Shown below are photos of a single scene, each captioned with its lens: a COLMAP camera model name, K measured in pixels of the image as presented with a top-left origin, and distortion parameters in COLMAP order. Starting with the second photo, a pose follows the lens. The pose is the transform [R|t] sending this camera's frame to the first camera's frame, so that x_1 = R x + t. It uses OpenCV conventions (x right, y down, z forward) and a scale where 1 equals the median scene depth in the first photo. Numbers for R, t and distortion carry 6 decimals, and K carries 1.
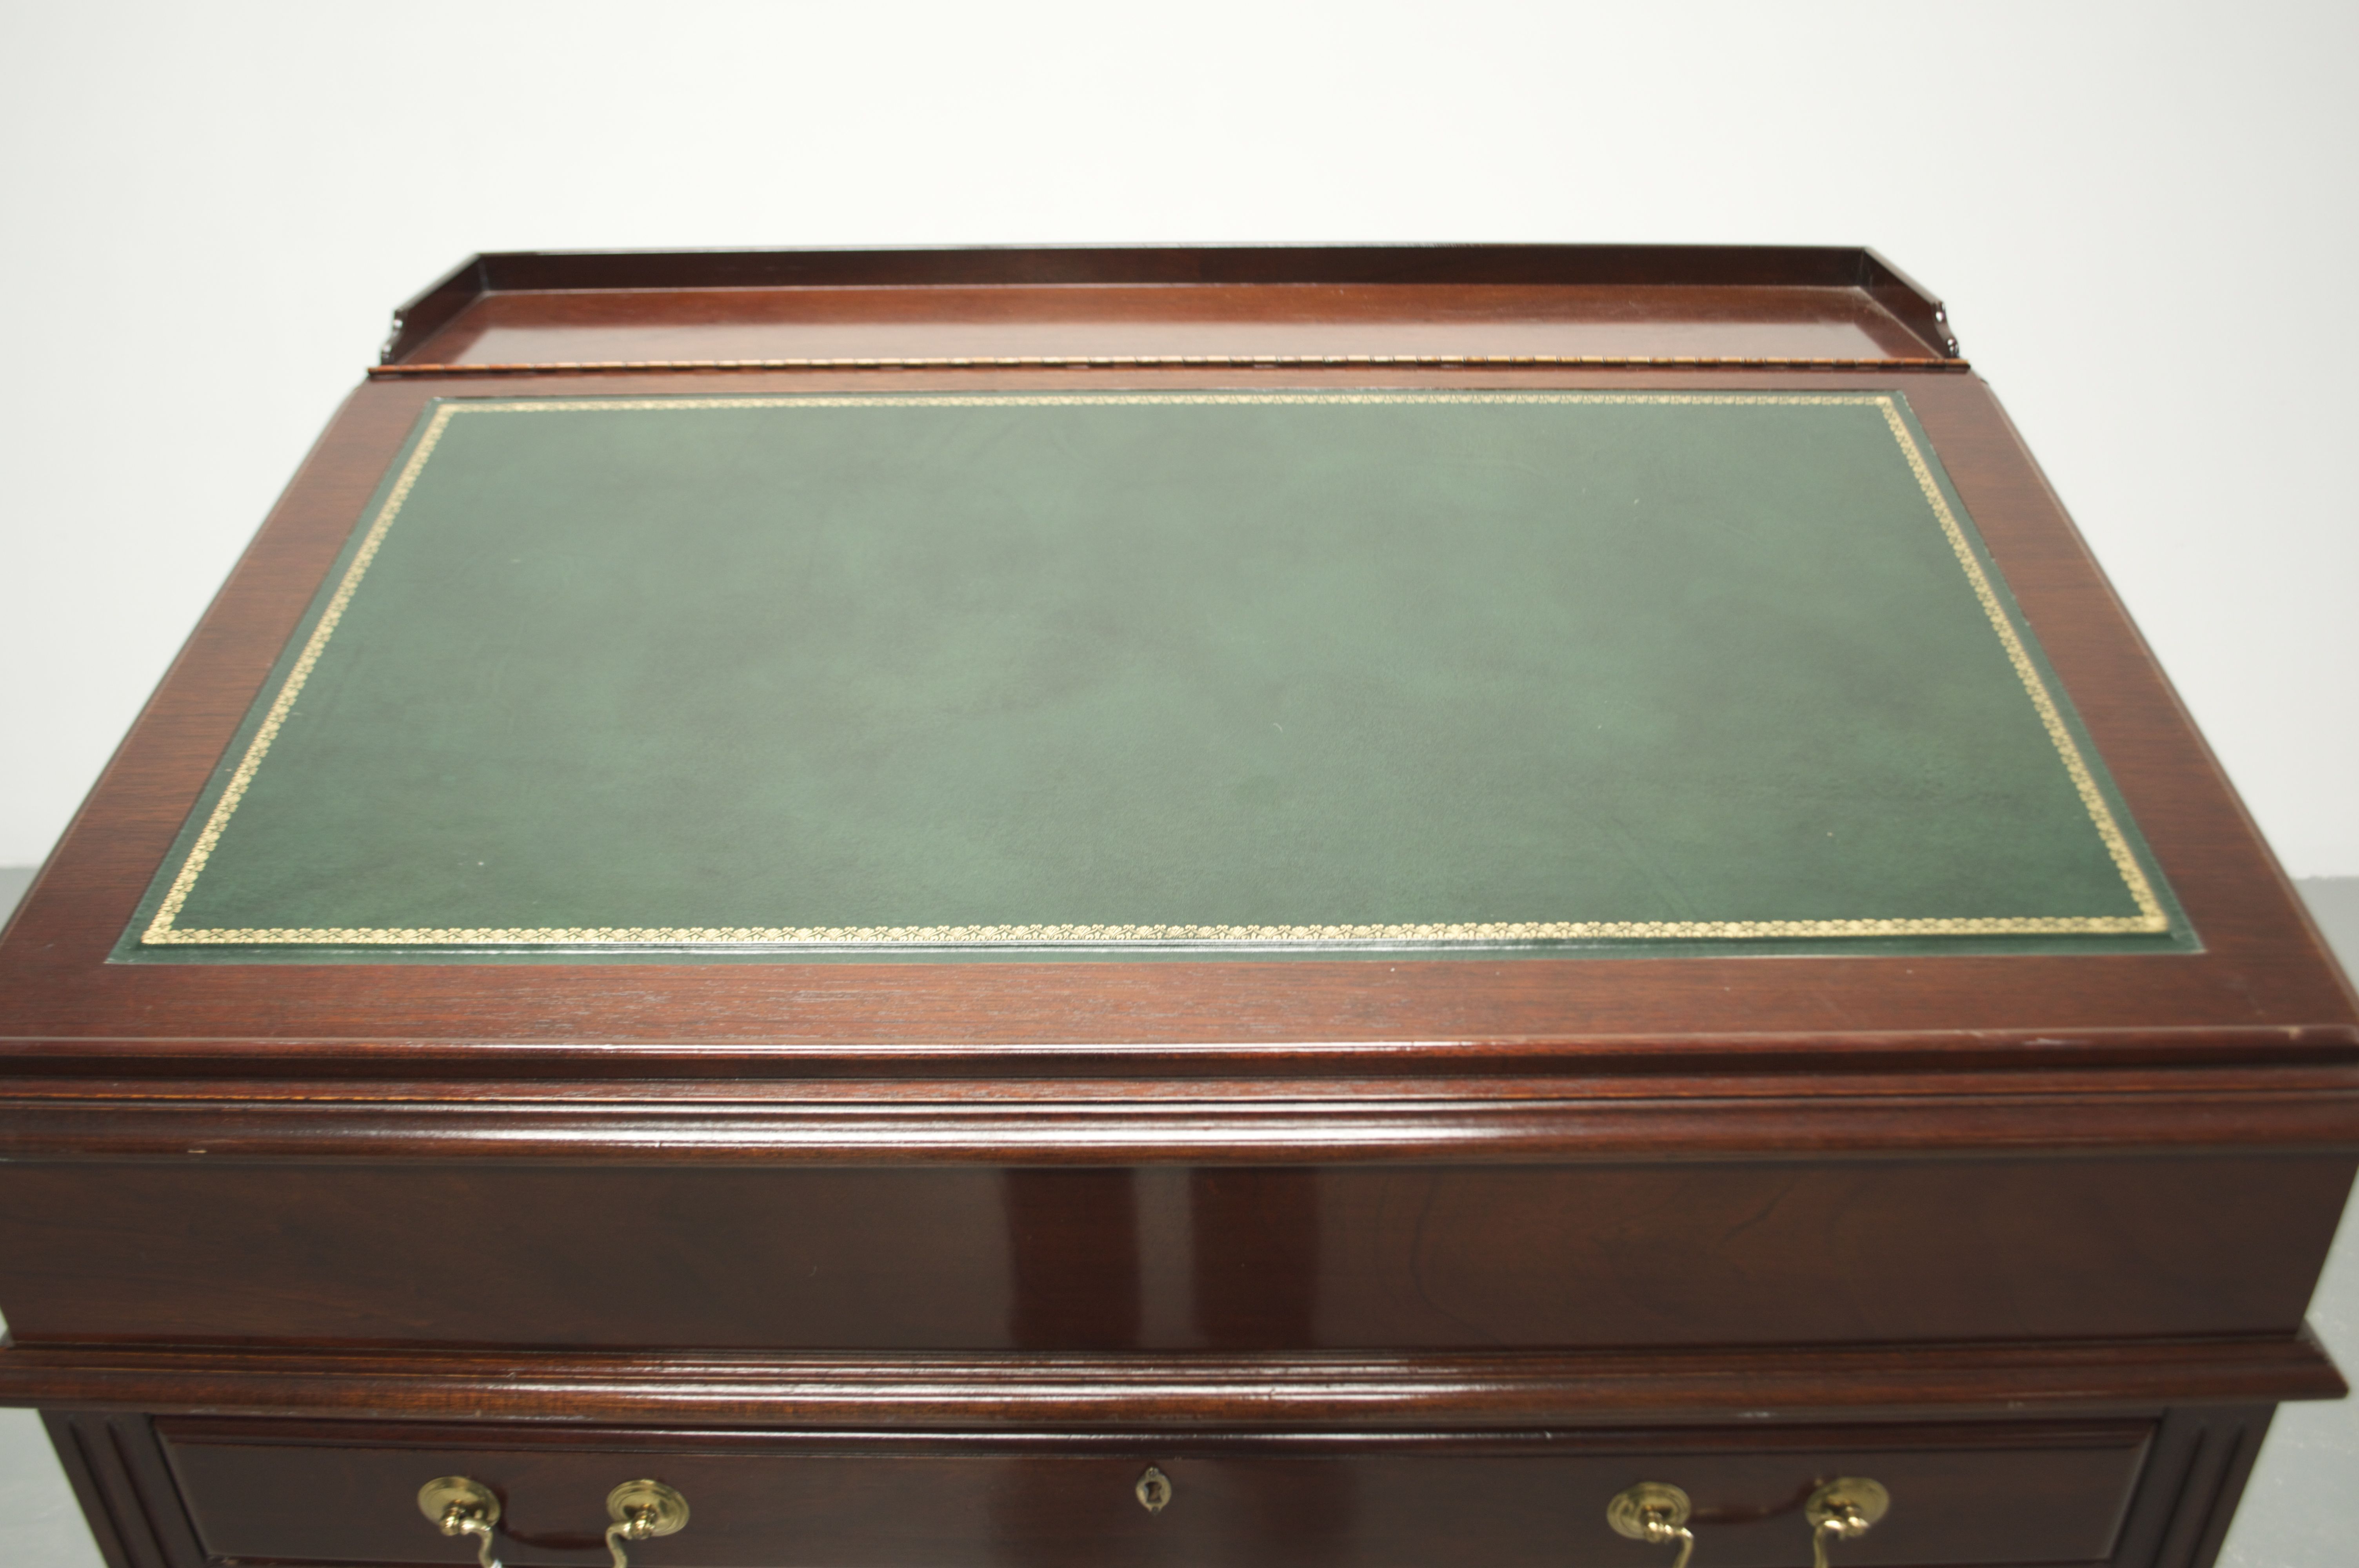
lens RADIAL K [[1931.5, 0, 1202.3], [0, 1931.5, 776.8], [0, 0, 1]] dist [-0.055716, -0.002117]
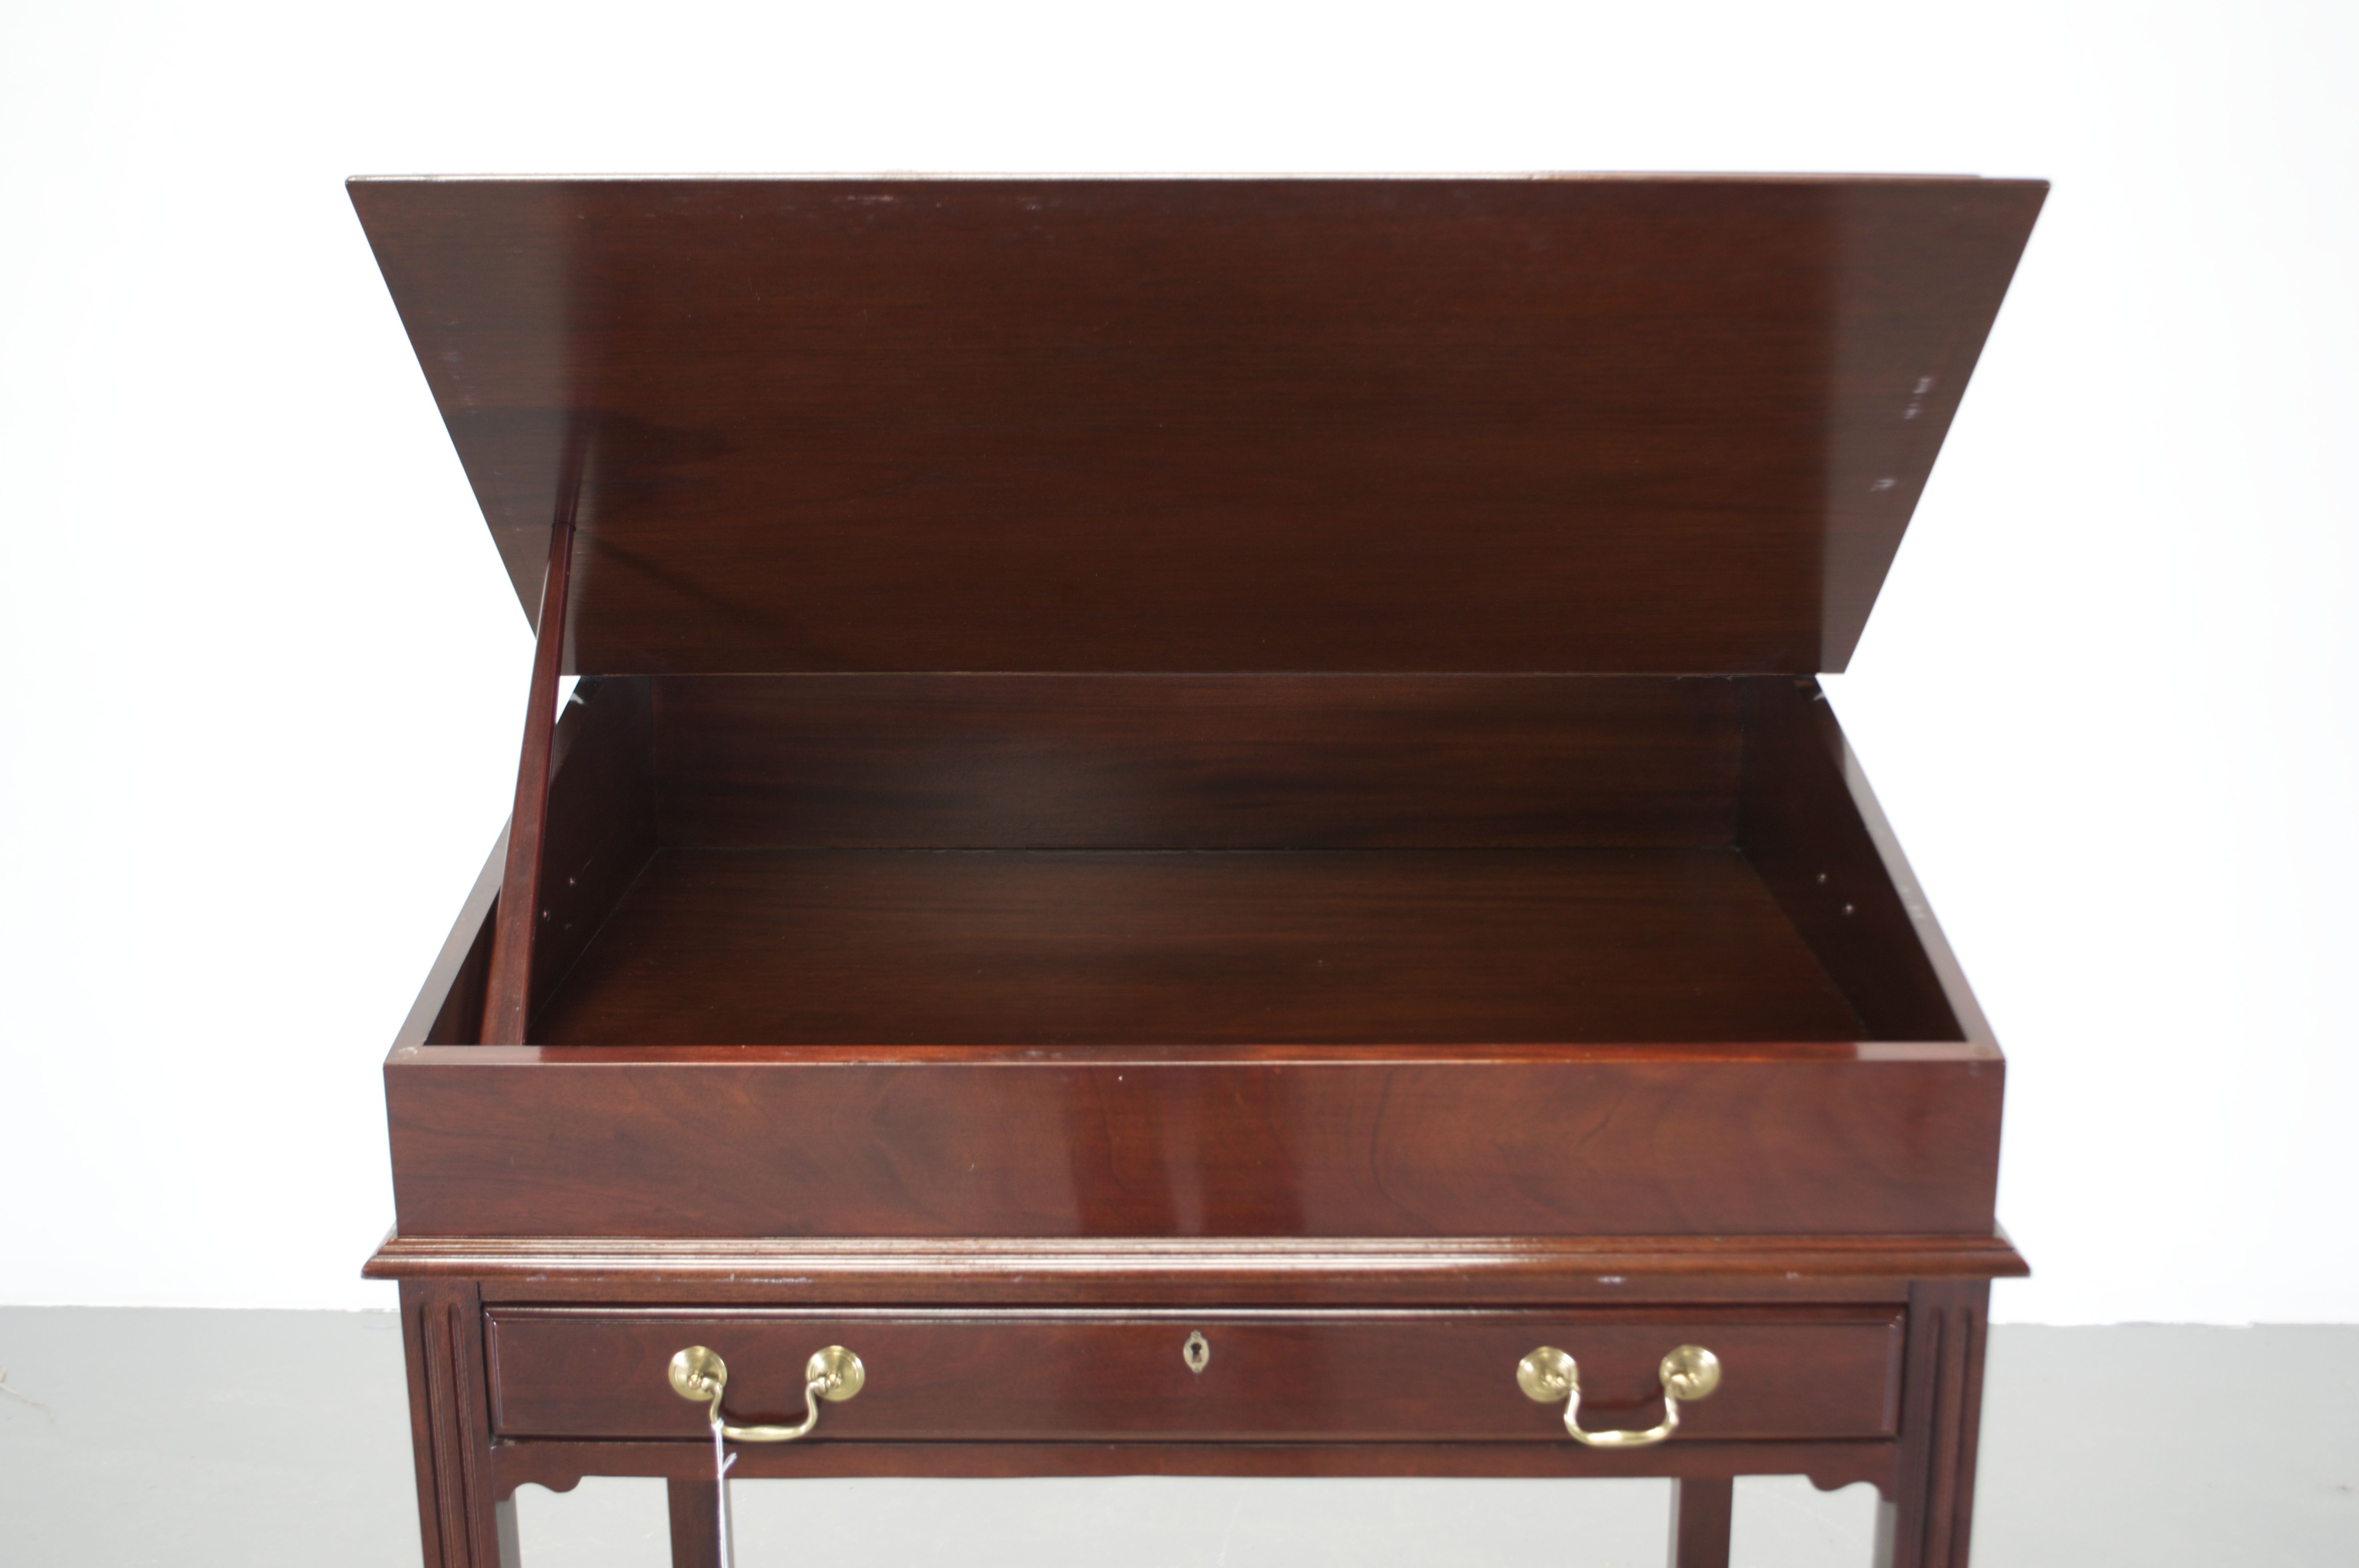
lens RADIAL K [[2761.4, 0, 1181.8], [0, 2761.4, 786.7], [0, 0, 1]] dist [-0.047586, 0.000000]
pose [[0.999965, 0.005886, -0.005915, -0.026468], [-0.007233, 0.964855, -0.262684, 0.500142], [0.004161, 0.262717, 0.964864, -1.068803]]
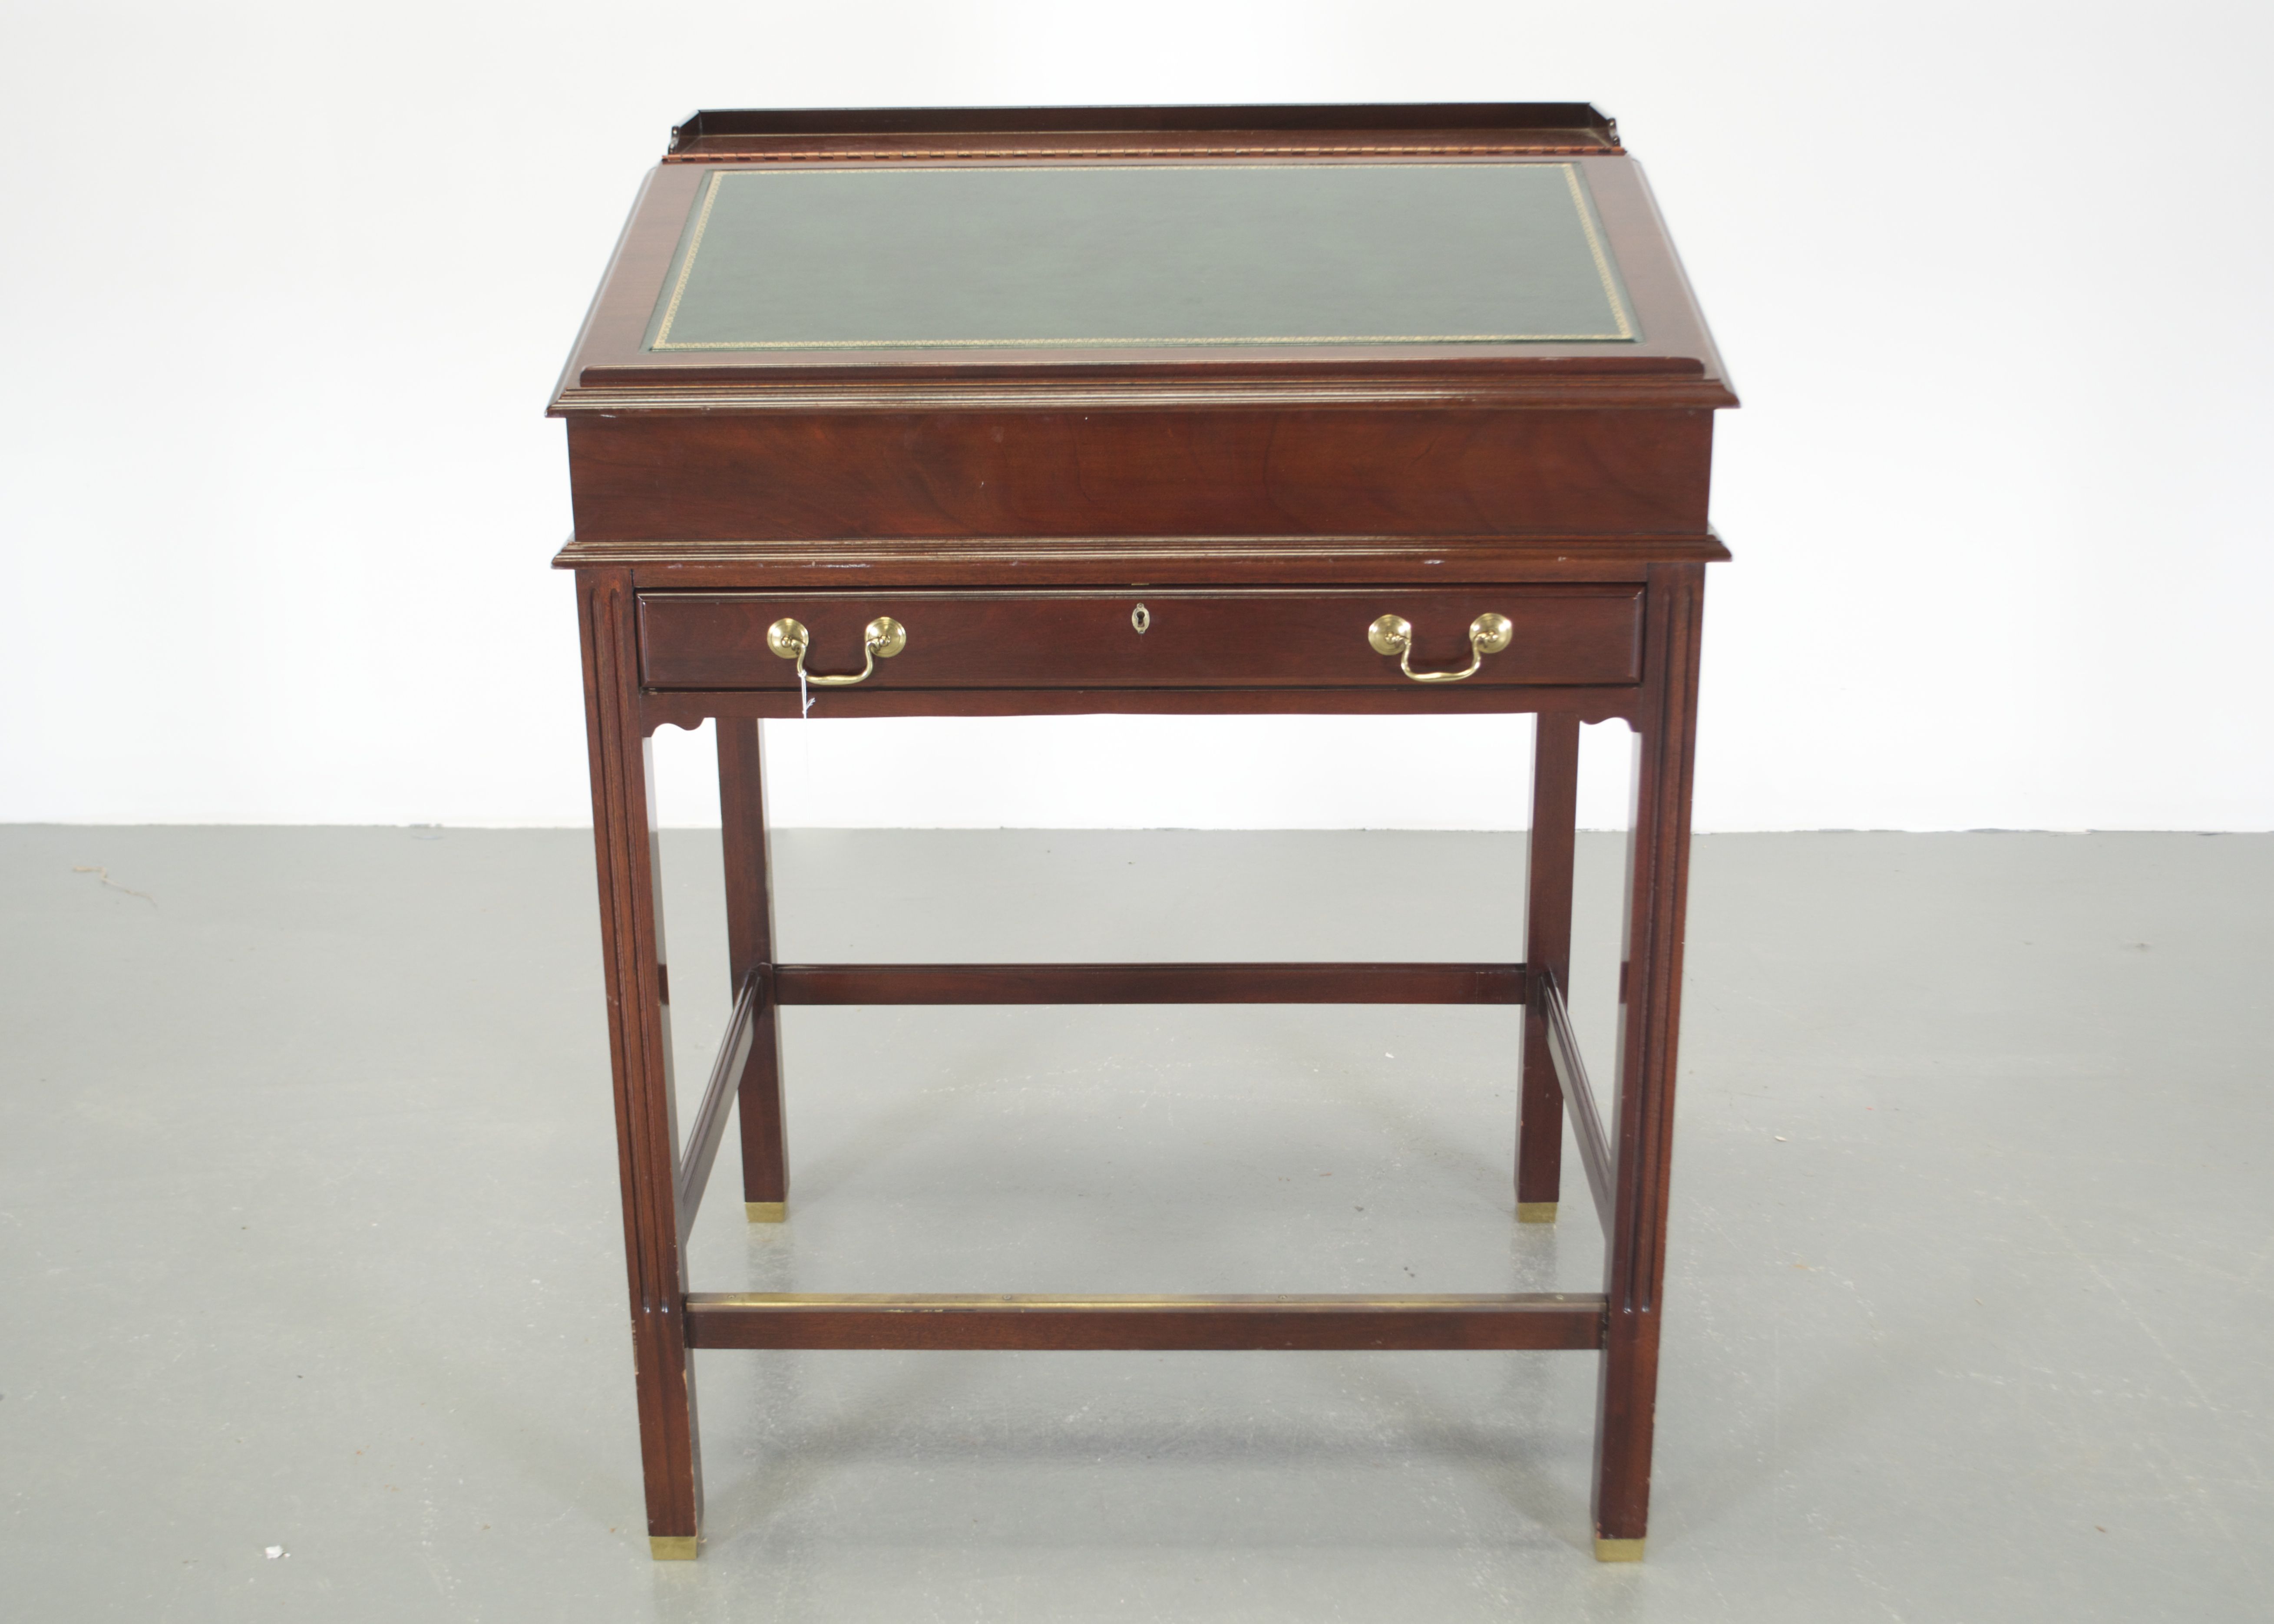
lens RADIAL K [[2959.3, 0, 1082.1], [0, 2959.3, 771.4], [0, 0, 1]] dist [-0.018057, 0.000000]
pose [[0.999684, 0.004277, -0.024781, -0.009137], [-0.008464, 0.985167, -0.171388, 1.051901], [0.023680, 0.171544, 0.984892, -2.007434]]
